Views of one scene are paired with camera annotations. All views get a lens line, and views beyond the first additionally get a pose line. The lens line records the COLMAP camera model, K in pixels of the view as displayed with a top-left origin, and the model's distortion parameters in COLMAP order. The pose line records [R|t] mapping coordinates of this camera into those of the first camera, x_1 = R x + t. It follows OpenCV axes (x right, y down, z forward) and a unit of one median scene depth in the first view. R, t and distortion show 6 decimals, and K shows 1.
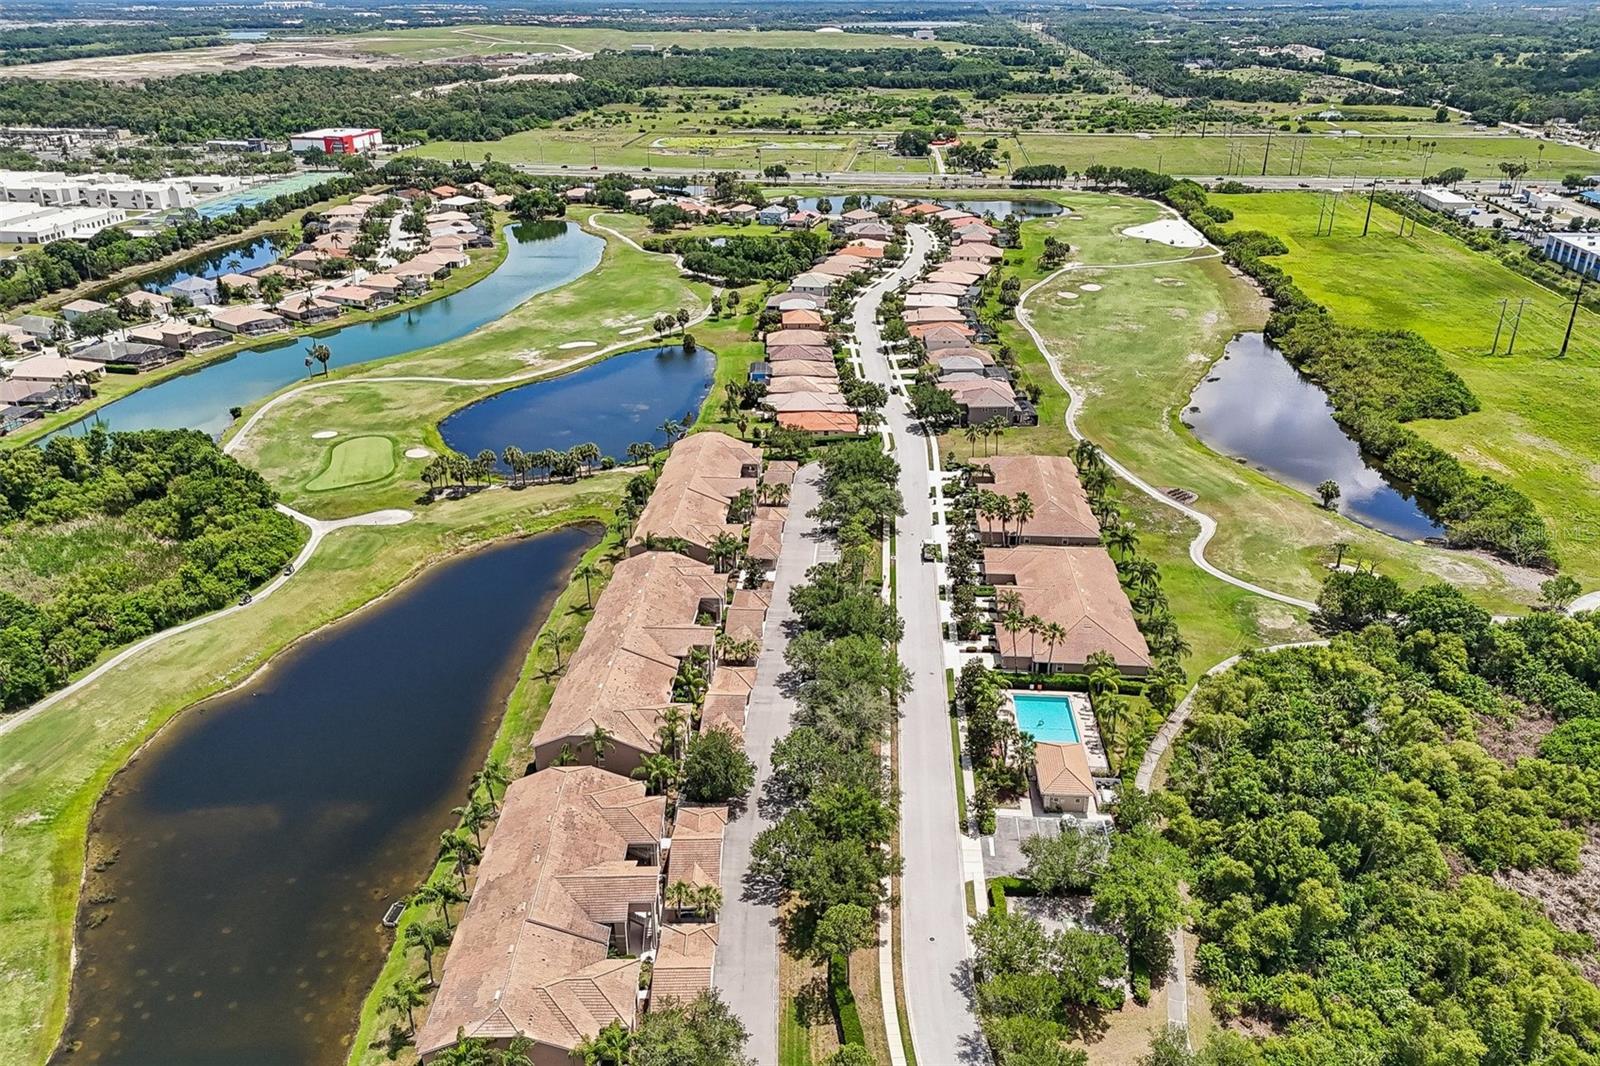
lens RADIAL K [[1172.9, 0, 801.9], [0, 1172.9, 531.2], [0, 0, 1]] dist [0.070637, -0.063015]
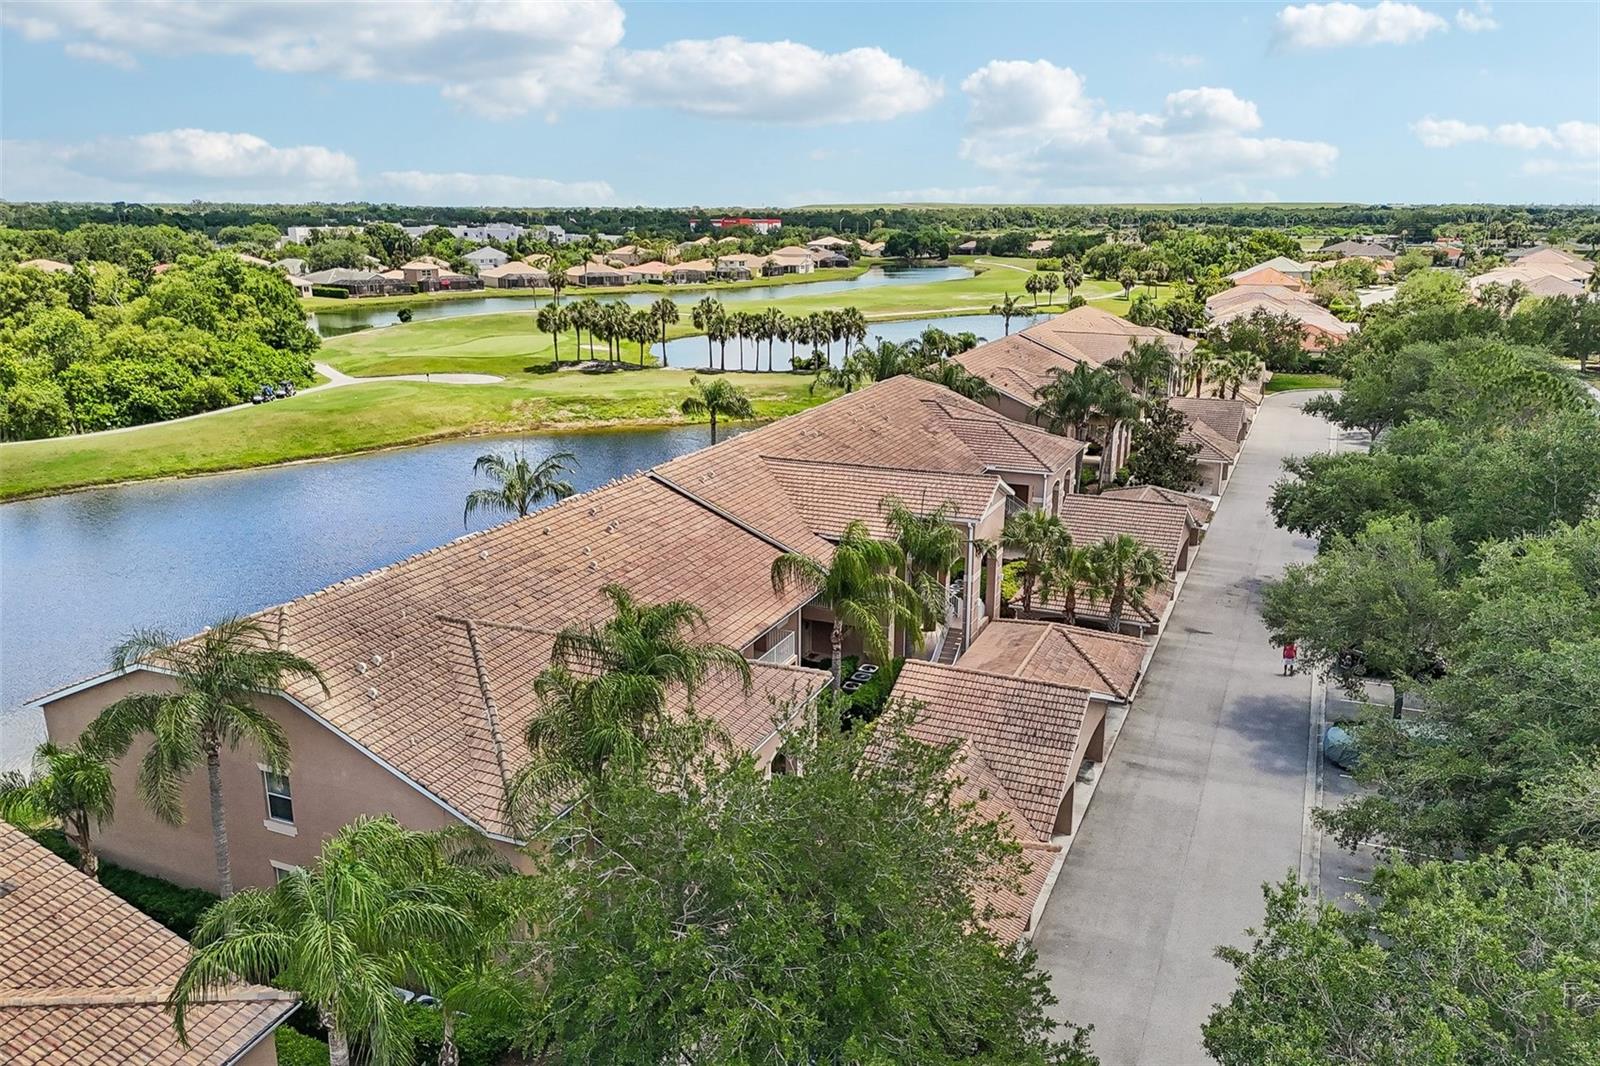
lens RADIAL K [[1172.9, 0, 801.9], [0, 1172.9, 531.2], [0, 0, 1]] dist [0.070637, -0.063015]
pose [[0.939817, 0.095793, -0.327975, -0.010103], [-0.147997, 0.979304, -0.138057, 0.051298], [0.307962, 0.178287, 0.934544, 0.266318]]
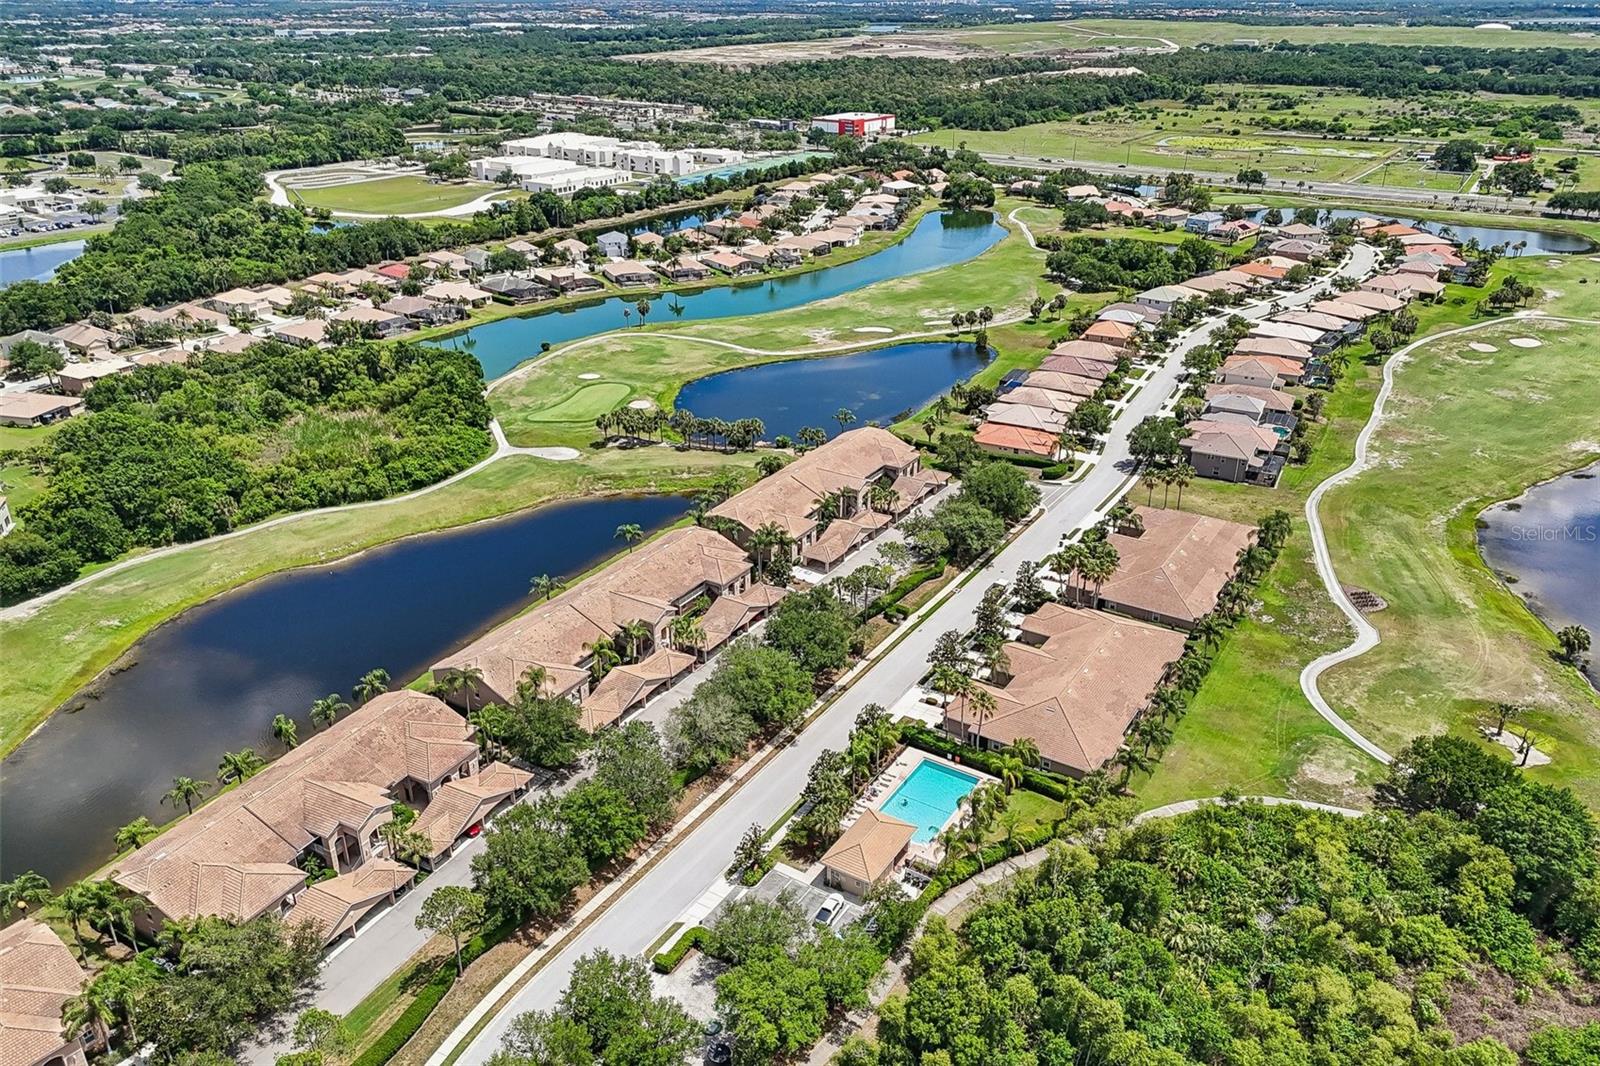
lens RADIAL K [[1172.9, 0, 801.9], [0, 1172.9, 531.2], [0, 0, 1]] dist [0.070637, -0.063015]
pose [[0.877994, 0.202686, -0.433642, 0.161283], [-0.201361, 0.978263, 0.049550, -0.019388], [0.434259, 0.043814, 0.899722, 0.056200]]
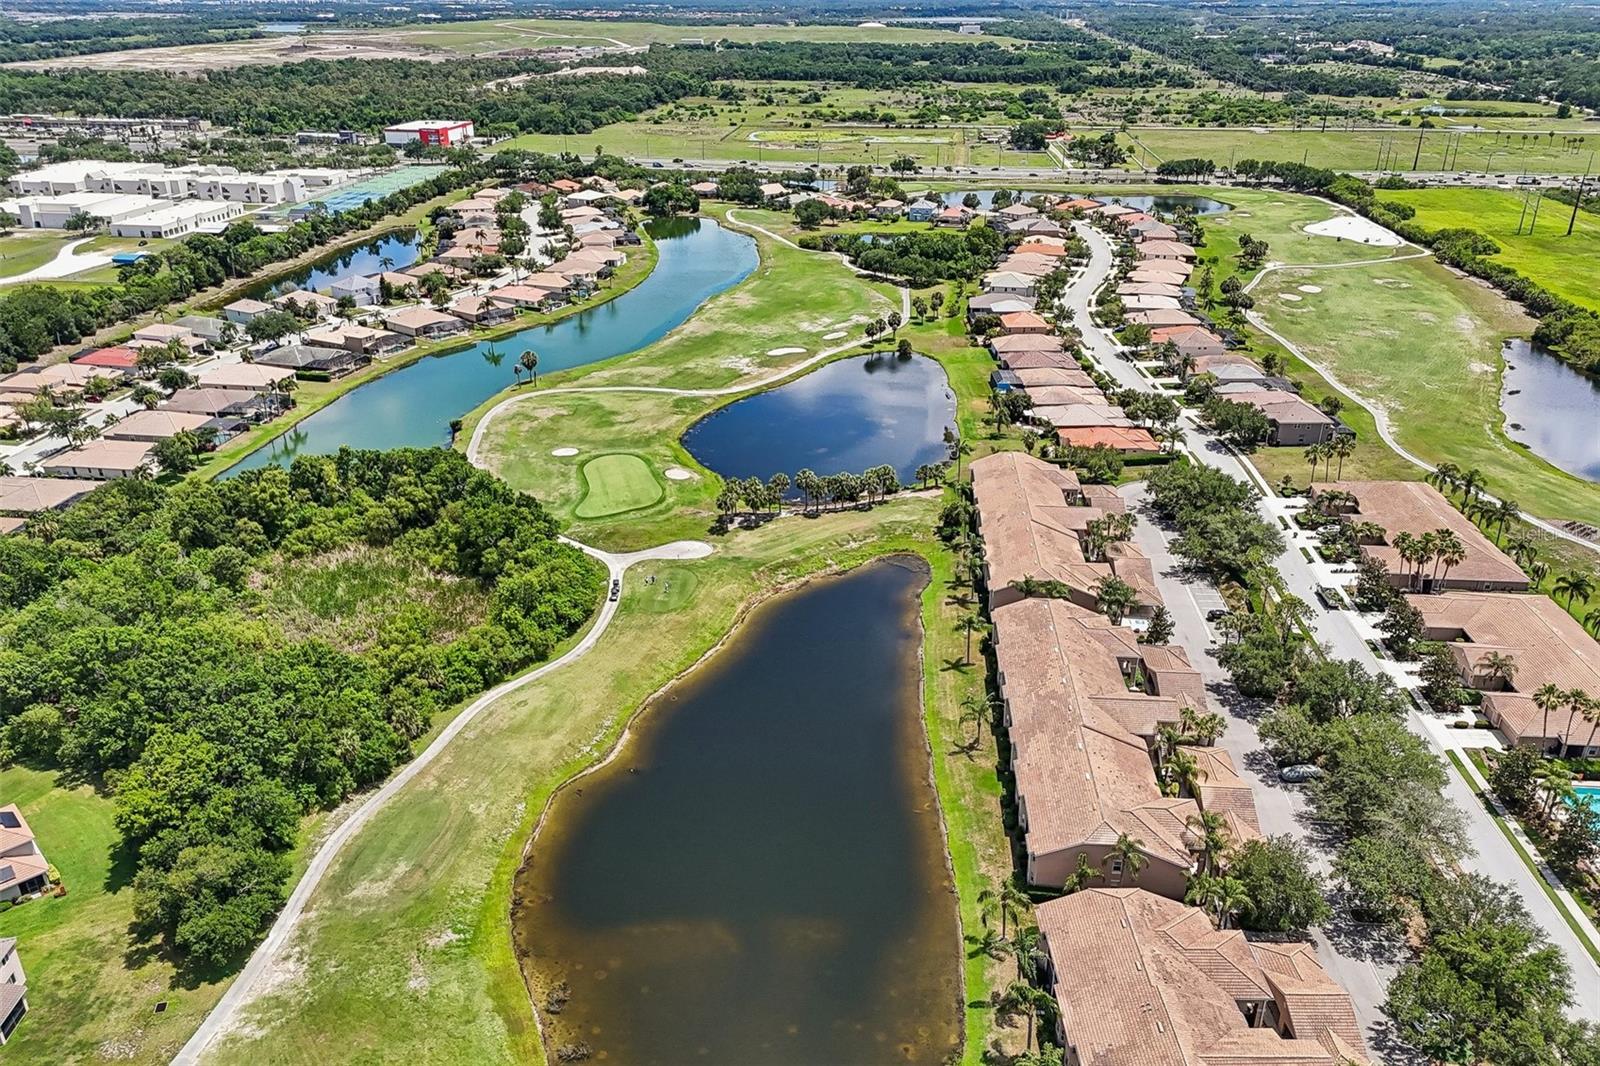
lens RADIAL K [[1172.9, 0, 801.9], [0, 1172.9, 531.2], [0, 0, 1]] dist [0.070637, -0.063015]
pose [[0.999956, 0.006593, -0.006698, -0.122710], [-0.006581, 0.999977, 0.001745, -0.013374], [0.006709, -0.001701, 0.999976, 0.057496]]
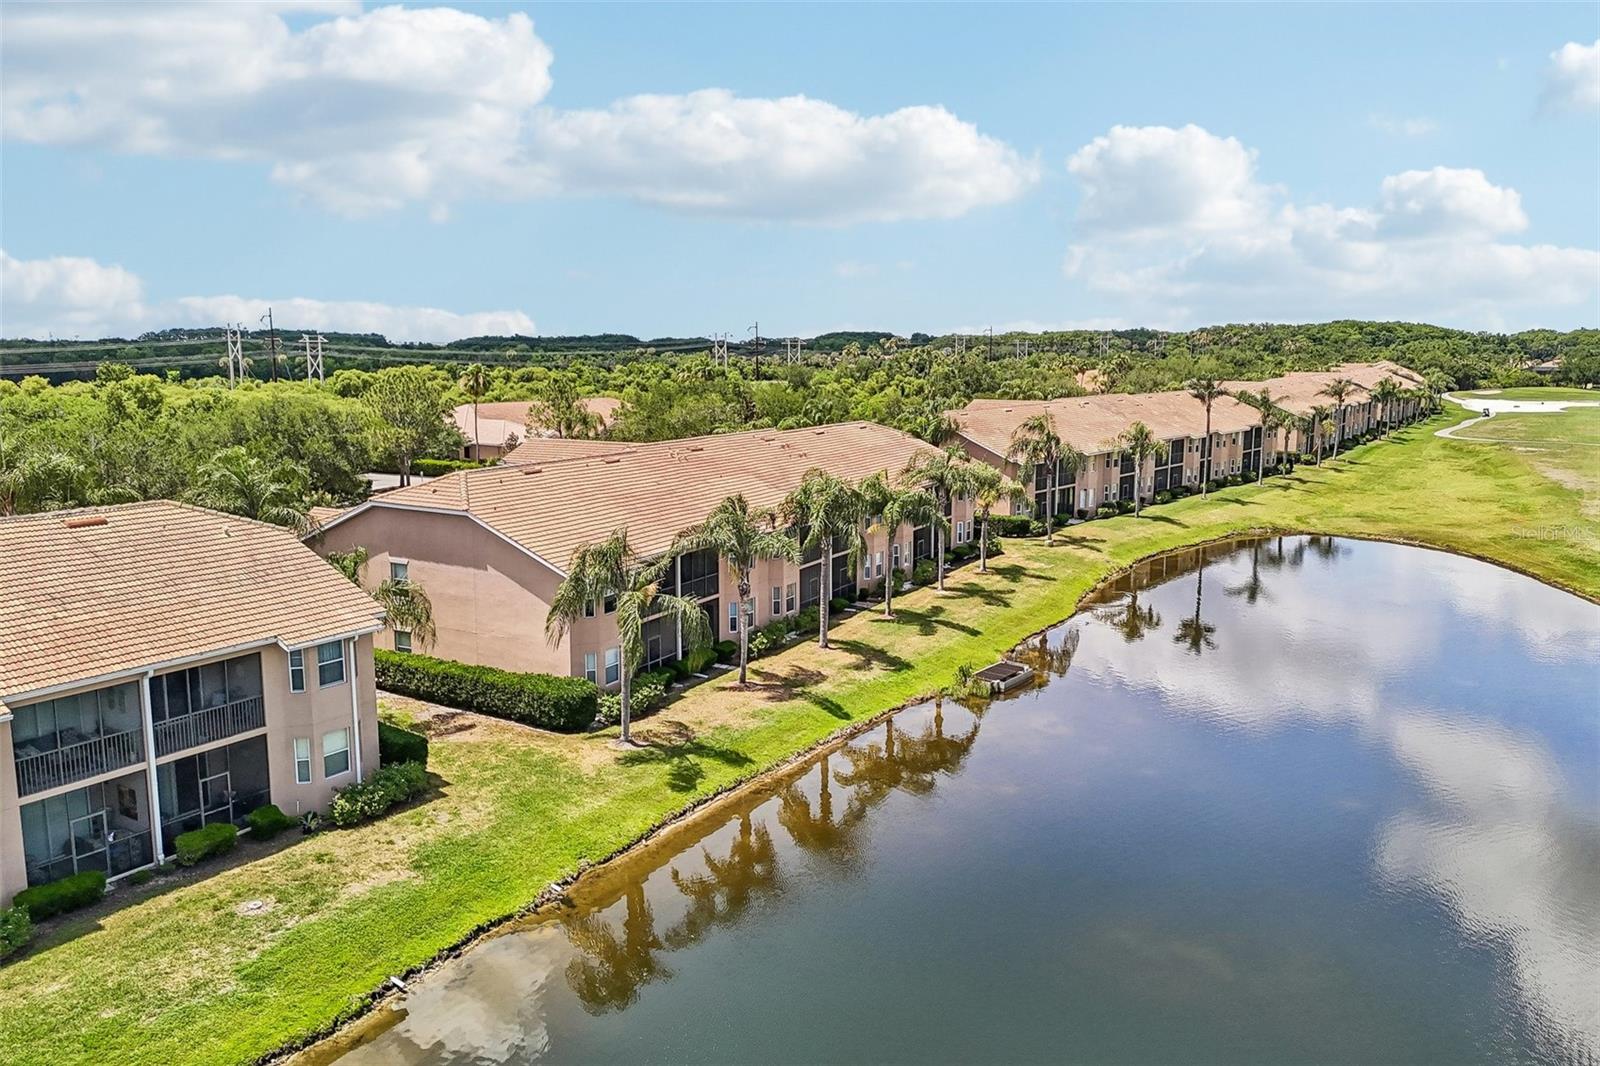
lens RADIAL K [[1172.9, 0, 801.9], [0, 1172.9, 531.2], [0, 0, 1]] dist [0.070637, -0.063015]
pose [[-0.867967, -0.071847, 0.491396, -0.131448], [0.213479, 0.839417, 0.499806, 0.022287], [-0.448396, 0.538719, -0.713248, 0.356230]]
